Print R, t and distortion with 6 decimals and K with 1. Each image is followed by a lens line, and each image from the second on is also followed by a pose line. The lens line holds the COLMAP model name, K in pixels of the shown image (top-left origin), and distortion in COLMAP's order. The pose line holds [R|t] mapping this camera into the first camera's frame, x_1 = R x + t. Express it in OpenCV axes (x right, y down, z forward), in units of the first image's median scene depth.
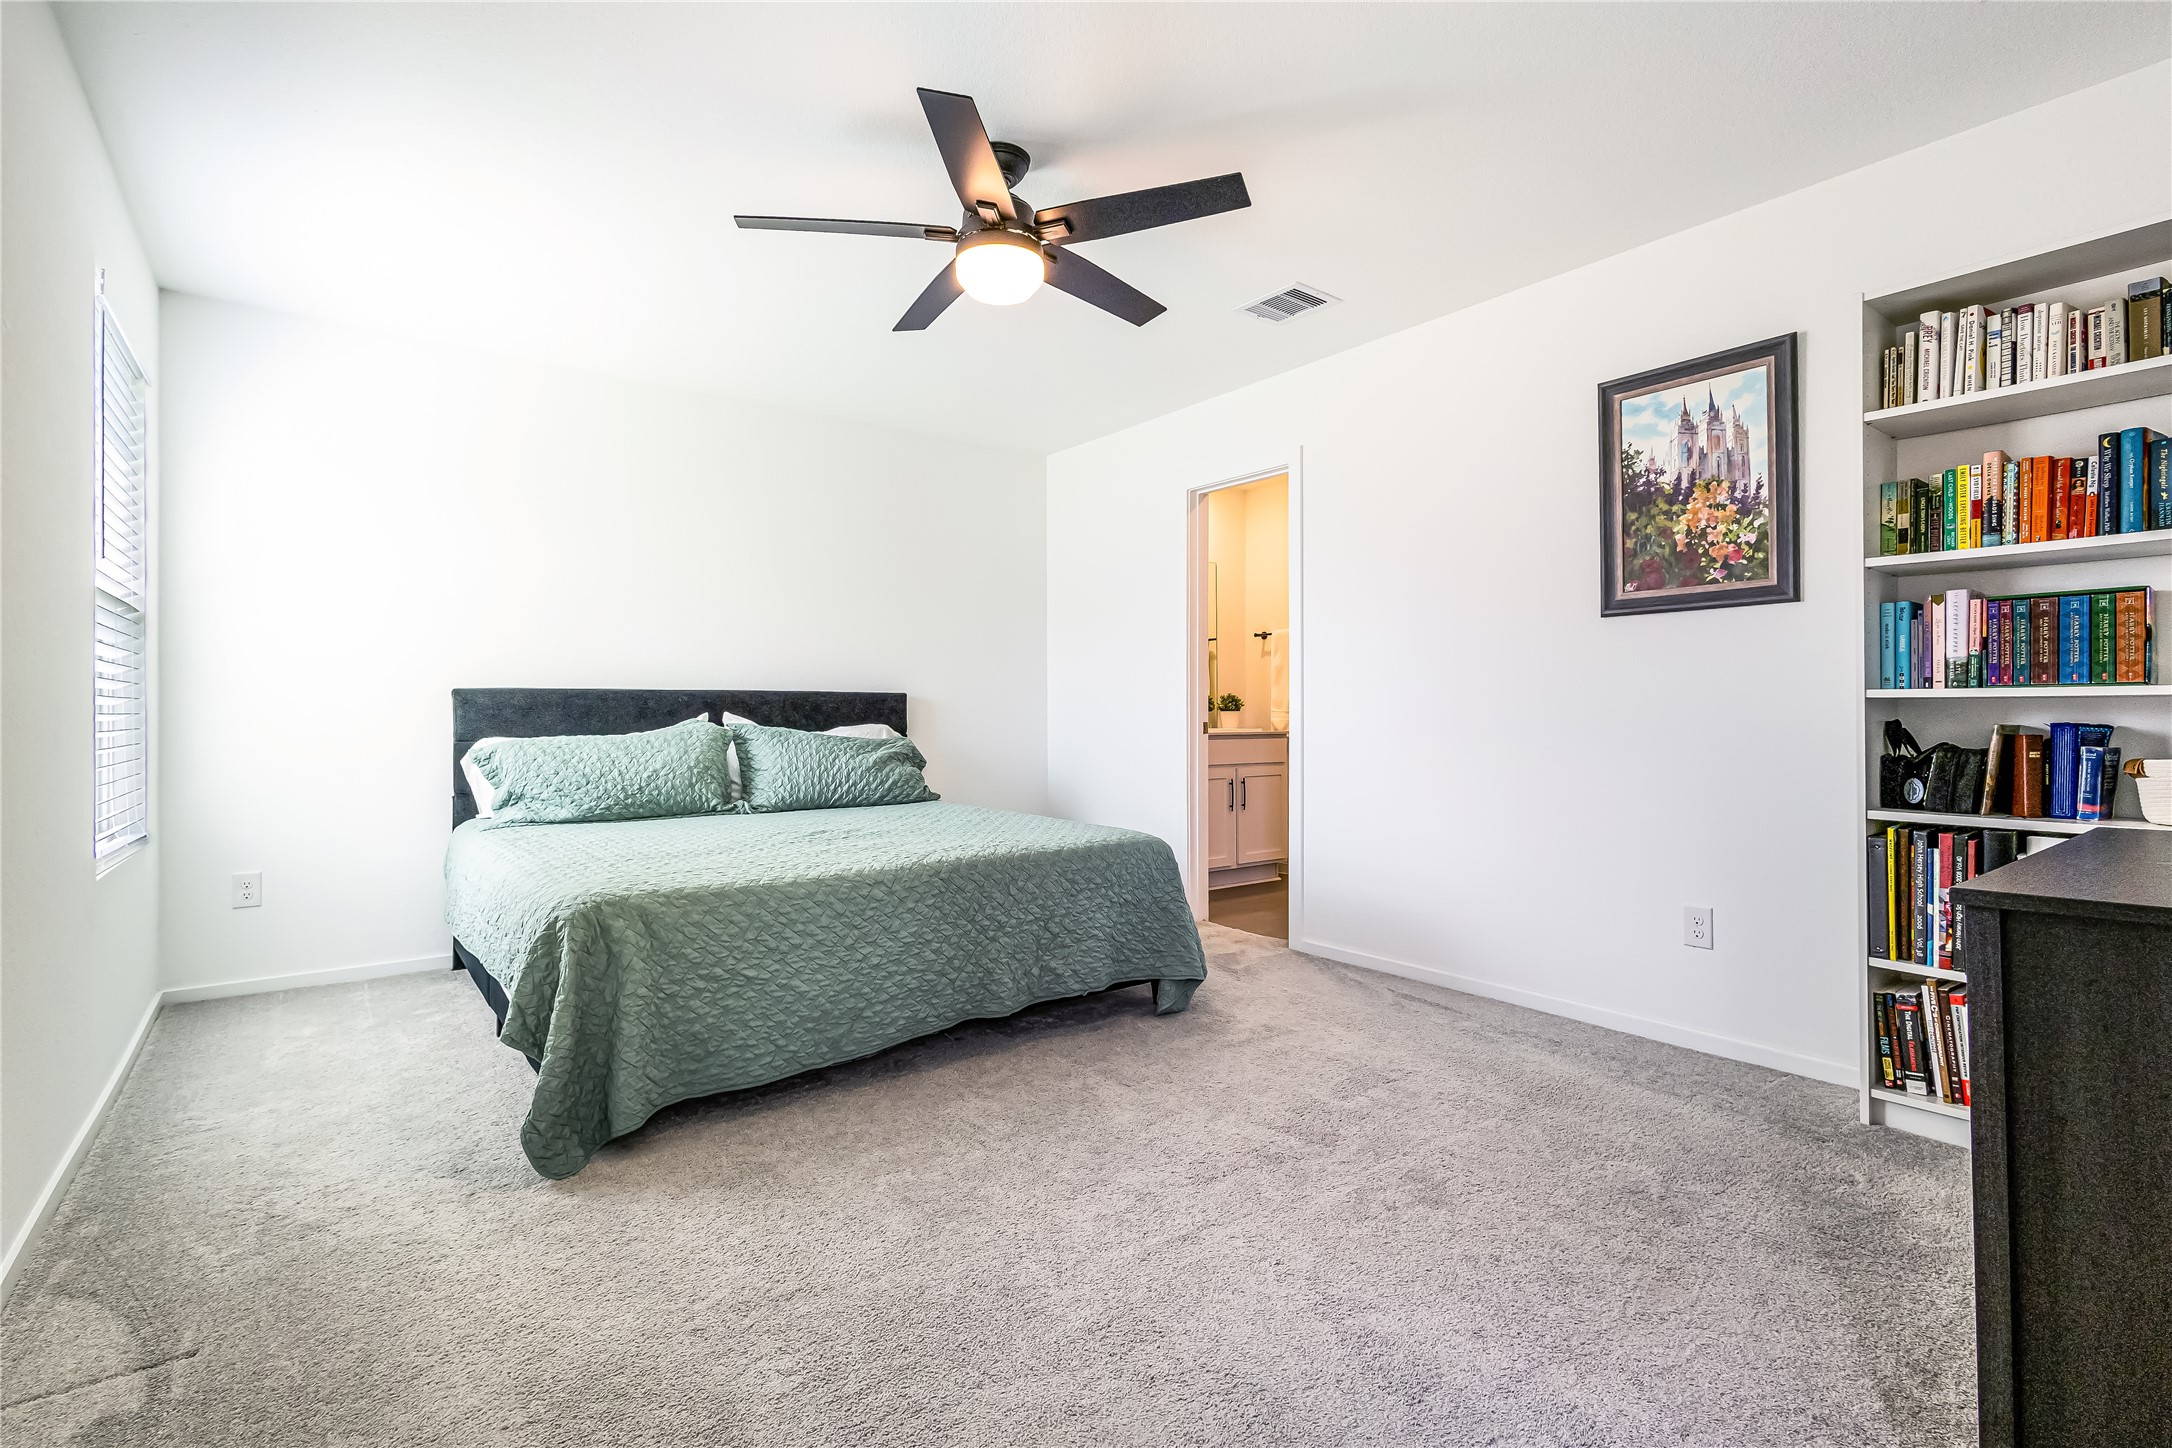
lens RADIAL K [[1006.6, 0, 1089.1], [0, 1006.6, 710.9], [0, 0, 1]] dist [0.004268, 0.000487]
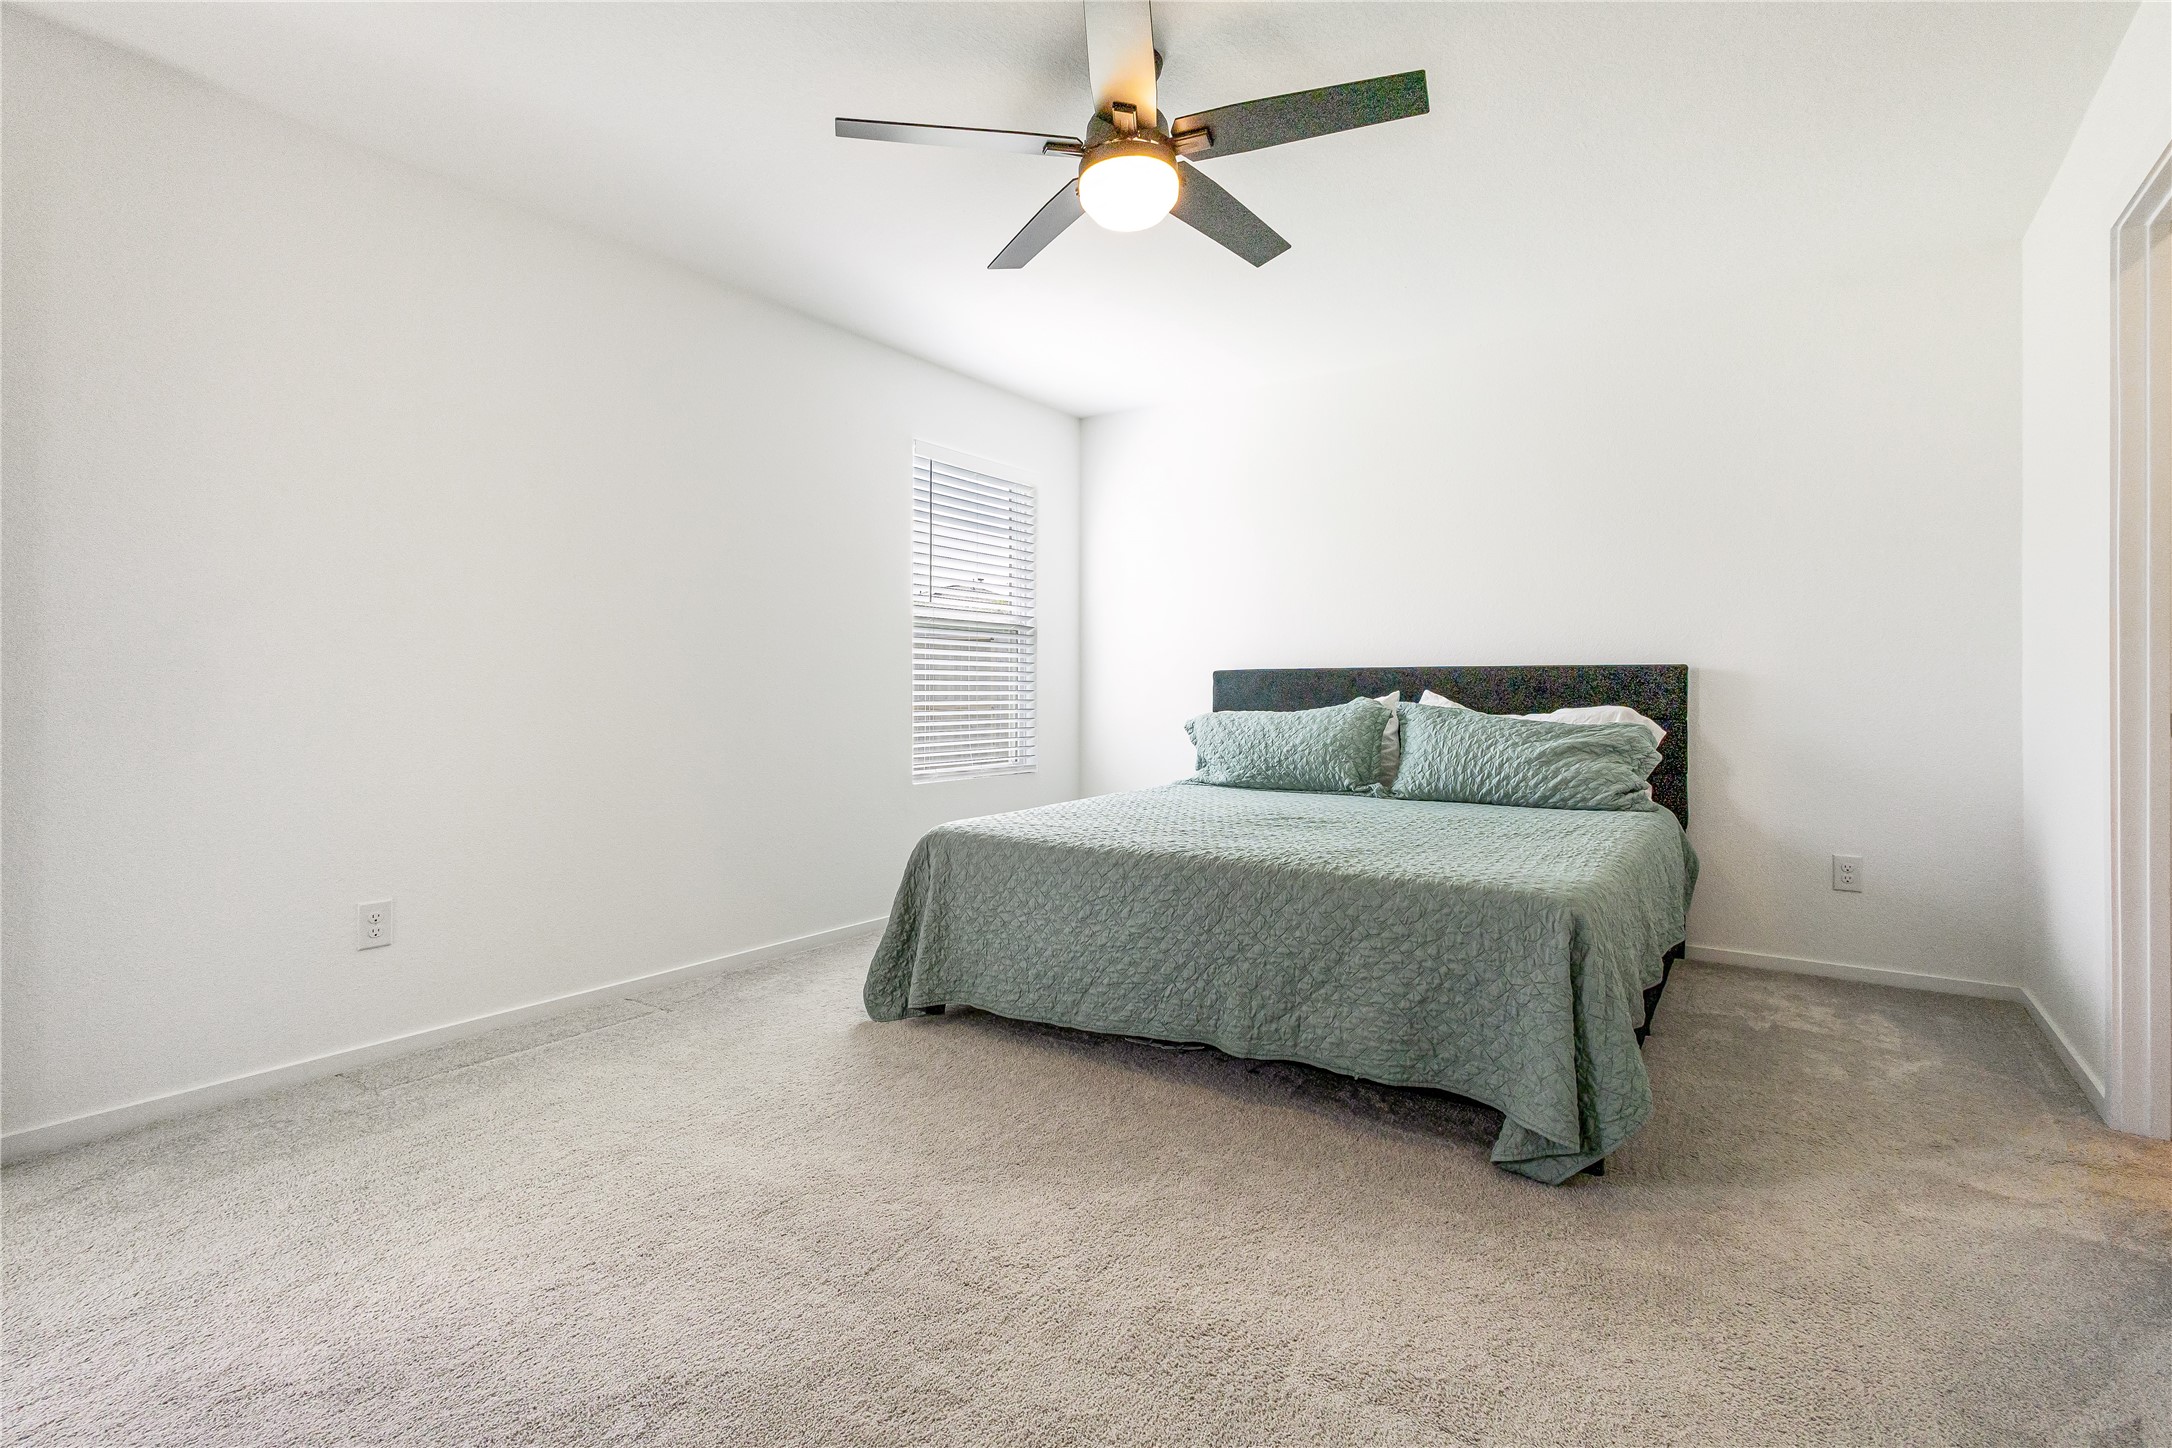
lens RADIAL K [[1006.6, 0, 1088.3], [0, 1006.6, 721.3], [0, 0, 1]] dist [0.004268, 0.000487]
pose [[0.305064, 0.029411, -0.951878, 0.479457], [-0.003145, 0.999549, 0.029876, 0.003505], [0.952327, -0.006121, 0.305019, 0.464756]]
